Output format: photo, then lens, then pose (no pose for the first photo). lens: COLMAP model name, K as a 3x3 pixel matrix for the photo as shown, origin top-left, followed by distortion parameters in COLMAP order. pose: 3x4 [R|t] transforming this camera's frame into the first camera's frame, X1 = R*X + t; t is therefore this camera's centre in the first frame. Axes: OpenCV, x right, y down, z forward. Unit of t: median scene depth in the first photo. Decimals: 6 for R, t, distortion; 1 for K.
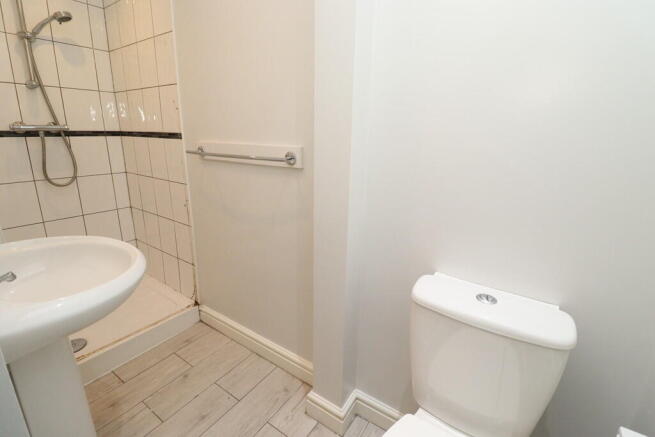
lens RADIAL K [[306.5, 0, 326.3], [0, 306.5, 215.3], [0, 0, 1]] dist [-0.000470, -0.001469]
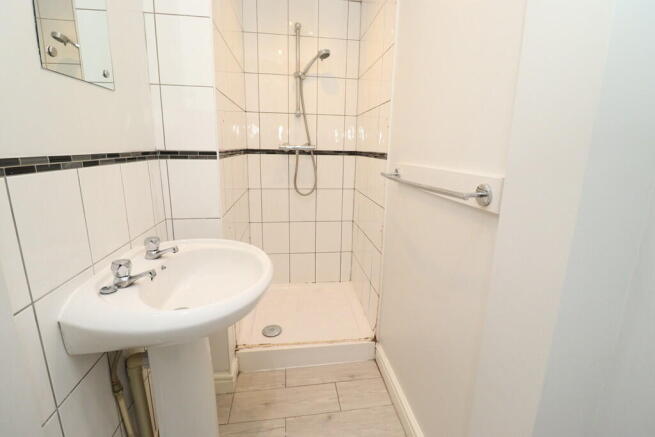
lens RADIAL K [[306.5, 0, 326.3], [0, 306.5, 215.3], [0, 0, 1]] dist [-0.000470, -0.001469]
pose [[0.679123, 0.155863, -0.717286, 0.080821], [-0.203037, 0.978957, 0.020489, -0.067420], [0.705385, 0.131721, 0.696478, 0.256040]]
